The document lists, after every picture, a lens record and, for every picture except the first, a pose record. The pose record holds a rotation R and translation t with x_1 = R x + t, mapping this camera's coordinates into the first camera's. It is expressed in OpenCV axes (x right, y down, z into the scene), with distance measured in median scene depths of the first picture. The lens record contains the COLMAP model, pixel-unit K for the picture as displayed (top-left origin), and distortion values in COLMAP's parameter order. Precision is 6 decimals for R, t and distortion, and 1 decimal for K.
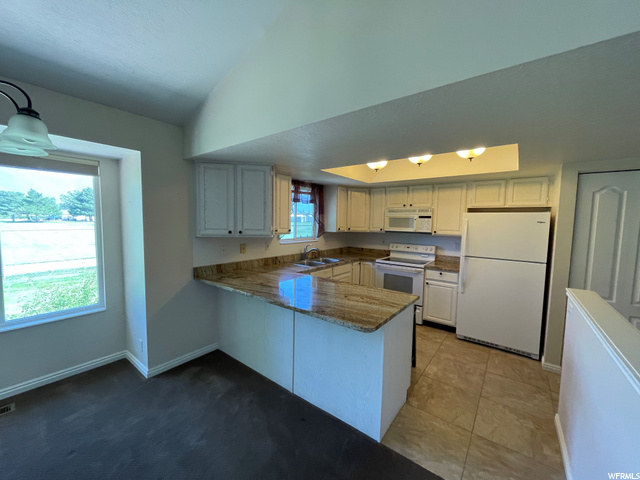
lens RADIAL K [[257.1, 0, 318.6], [0, 257.1, 239.2], [0, 0, 1]] dist [0.003378, 0.000280]
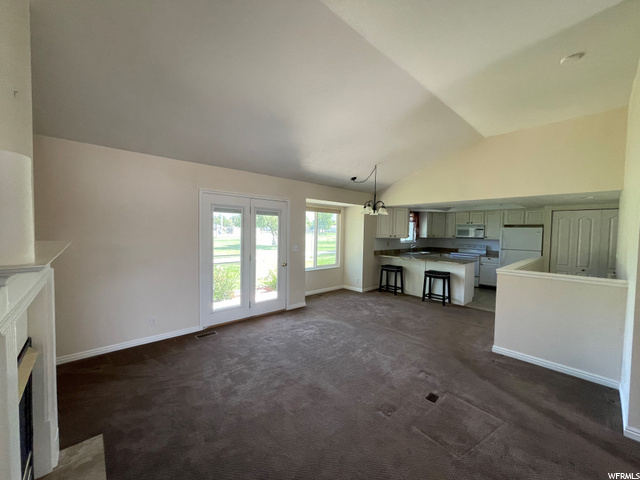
lens RADIAL K [[257.1, 0, 317.3], [0, 257.1, 238.0], [0, 0, 1]] dist [0.003378, 0.000280]
pose [[0.984554, 0.005751, -0.174984, -0.448272], [-0.013284, 0.999033, -0.041905, 0.073670], [0.174574, 0.043583, 0.983679, -1.110476]]
